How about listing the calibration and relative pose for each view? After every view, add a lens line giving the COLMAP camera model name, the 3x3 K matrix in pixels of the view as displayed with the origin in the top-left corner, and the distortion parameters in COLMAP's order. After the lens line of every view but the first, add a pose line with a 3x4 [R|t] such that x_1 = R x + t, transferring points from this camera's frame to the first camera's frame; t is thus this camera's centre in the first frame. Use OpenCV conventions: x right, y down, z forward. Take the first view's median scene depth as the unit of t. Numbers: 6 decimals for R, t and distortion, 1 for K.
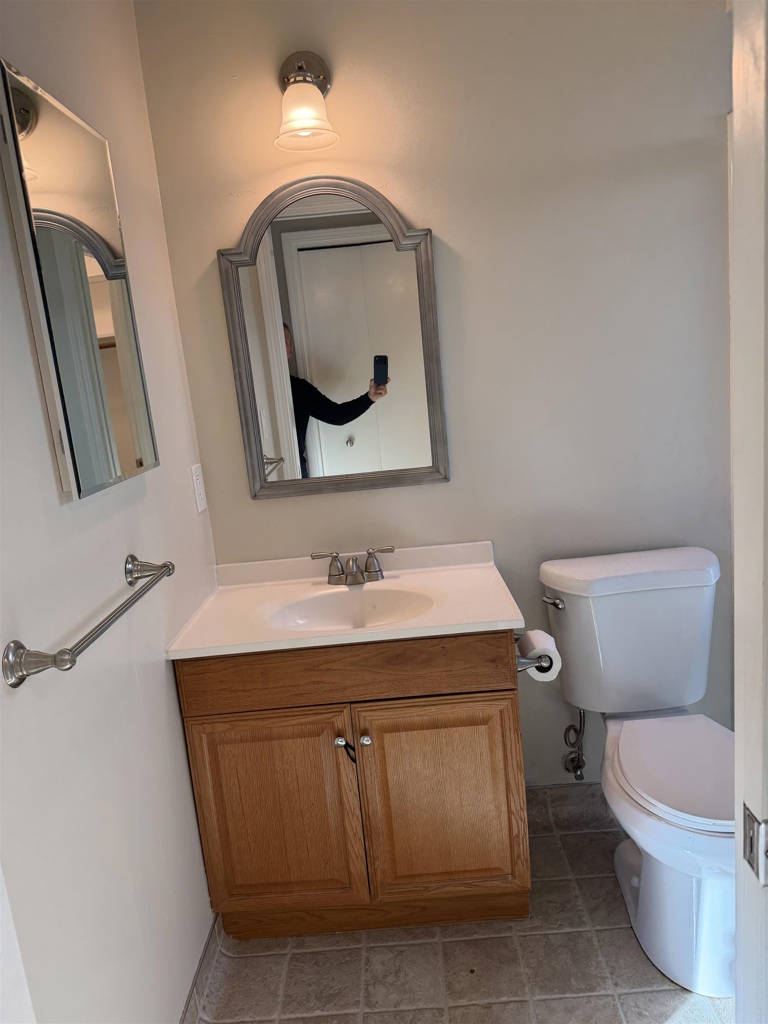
lens RADIAL K [[727.3, 0, 384.0], [0, 727.3, 512.0], [0, 0, 1]] dist [0.046887, -0.041382]
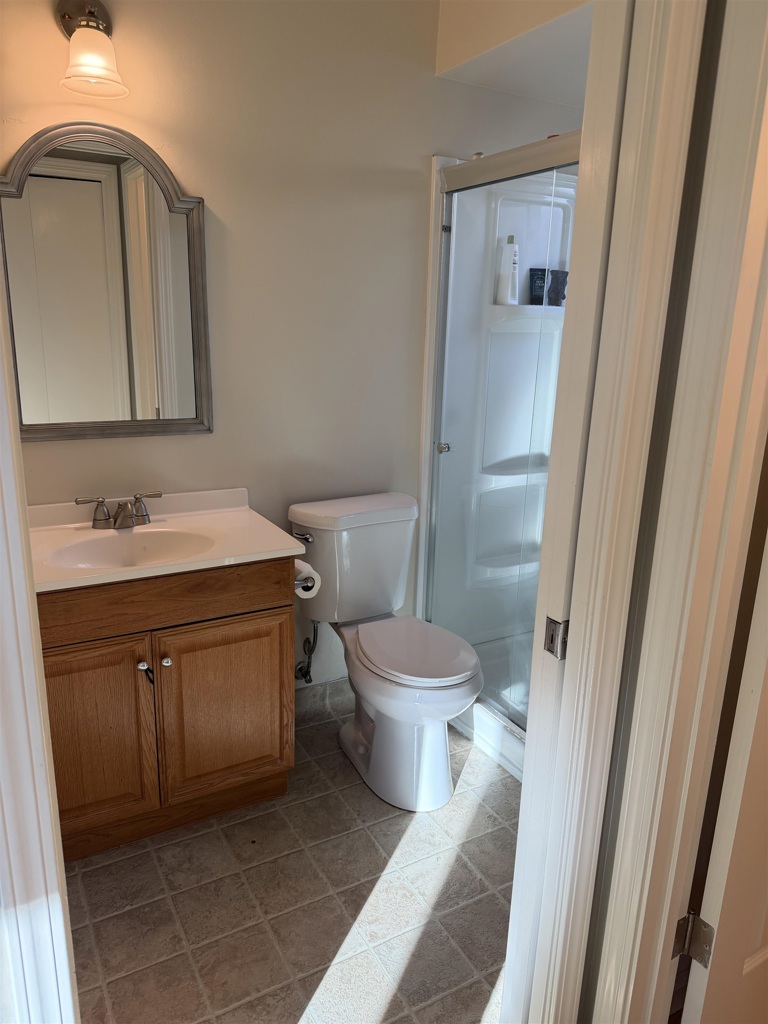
lens RADIAL K [[702.6, 0, 384.0], [0, 702.6, 512.0], [0, 0, 1]] dist [0.168682, -0.160123]
pose [[0.878863, -0.017664, 0.476747, -0.240967], [-0.010404, 0.998367, 0.056170, 0.016653], [-0.476961, -0.054326, 0.877244, -0.108281]]
